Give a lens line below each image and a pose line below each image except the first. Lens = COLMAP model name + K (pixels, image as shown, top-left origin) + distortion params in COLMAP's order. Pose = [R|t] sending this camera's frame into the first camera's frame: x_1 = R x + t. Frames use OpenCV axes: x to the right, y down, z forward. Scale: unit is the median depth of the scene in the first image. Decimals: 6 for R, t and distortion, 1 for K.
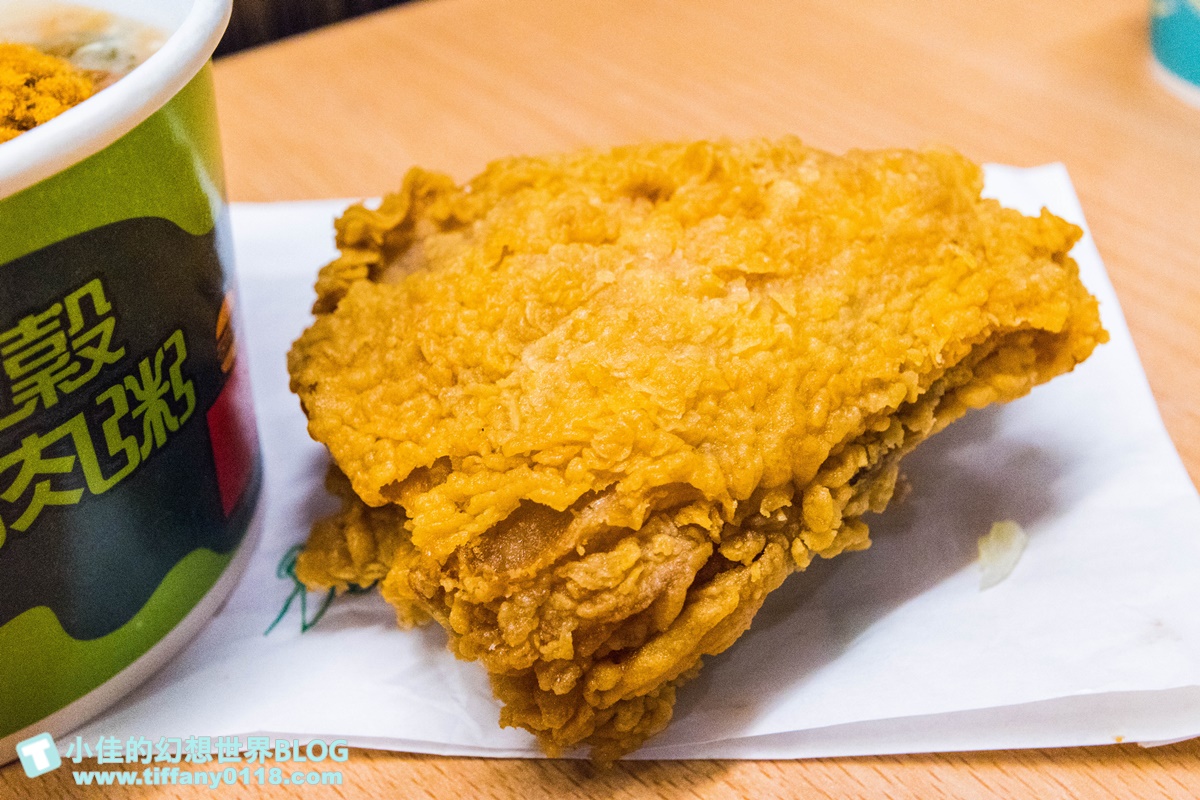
lens RADIAL K [[1385.6, 0, 625.5], [0, 1385.6, 371.6], [0, 0, 1]] dist [0.018789, 0.000000]
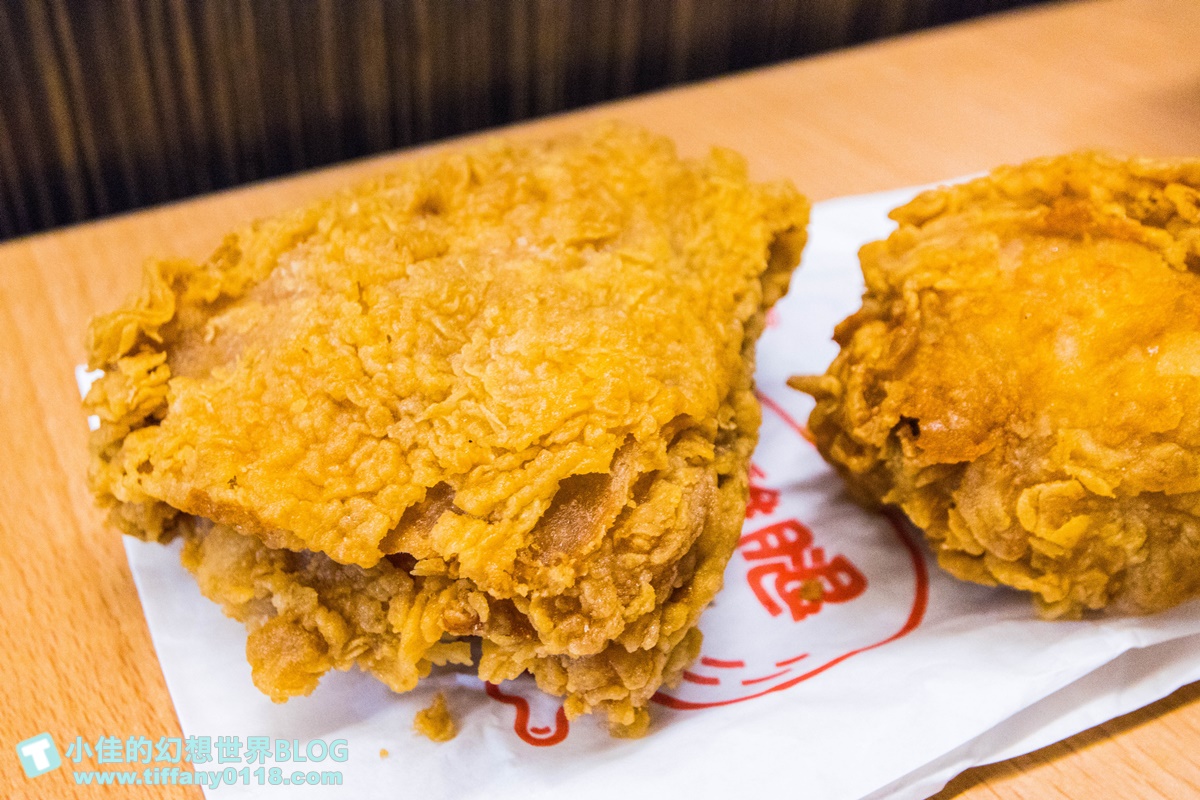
lens RADIAL K [[1320.8, 0, 578.8], [0, 1320.8, 425.9], [0, 0, 1]] dist [0.022775, 0.000000]
pose [[0.799324, -0.312724, 0.513112, -0.498561], [0.336652, 0.940370, 0.048688, 0.011407], [-0.497741, 0.133823, 0.856939, 0.151788]]
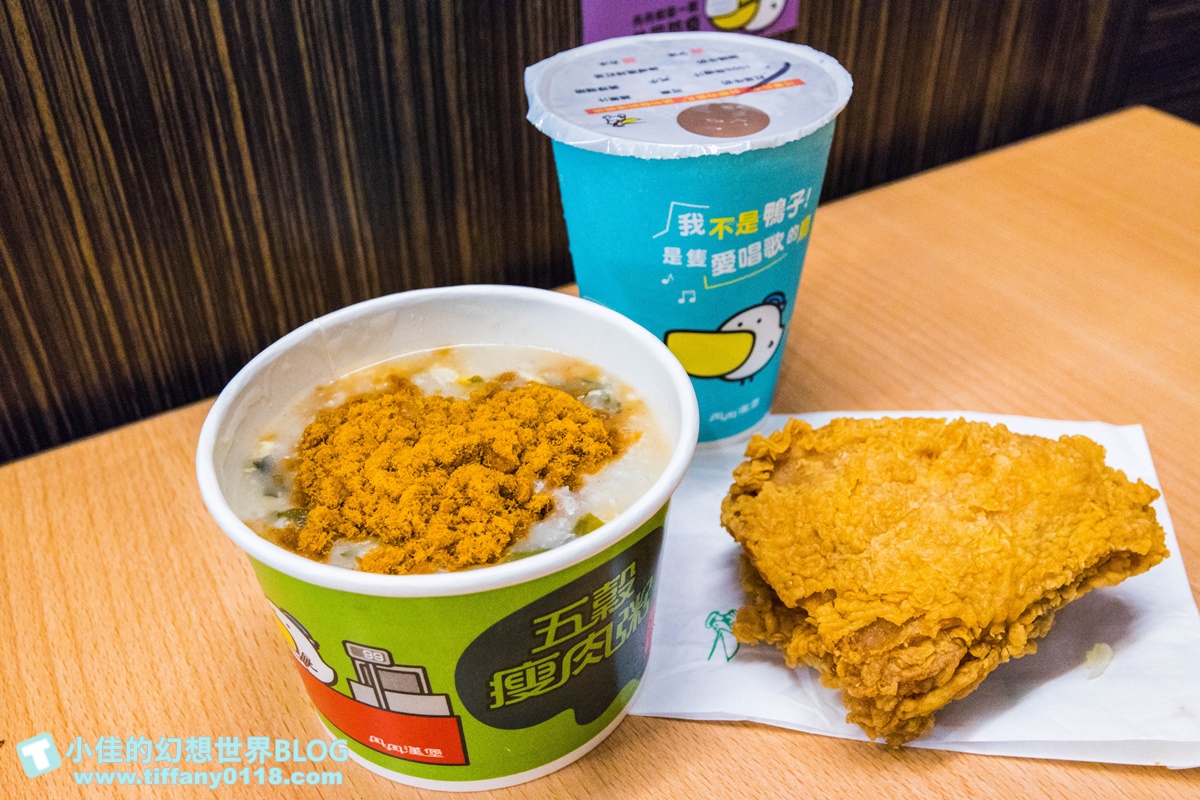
lens RADIAL K [[1221.3, 0, 598.4], [0, 1221.3, 419.9], [0, 0, 1]] dist [0.034843, 0.000000]
pose [[0.993234, 0.092748, -0.069889, -0.361190], [-0.091645, 0.995614, 0.018838, -0.185544], [0.071330, -0.012306, 0.997377, -0.809176]]
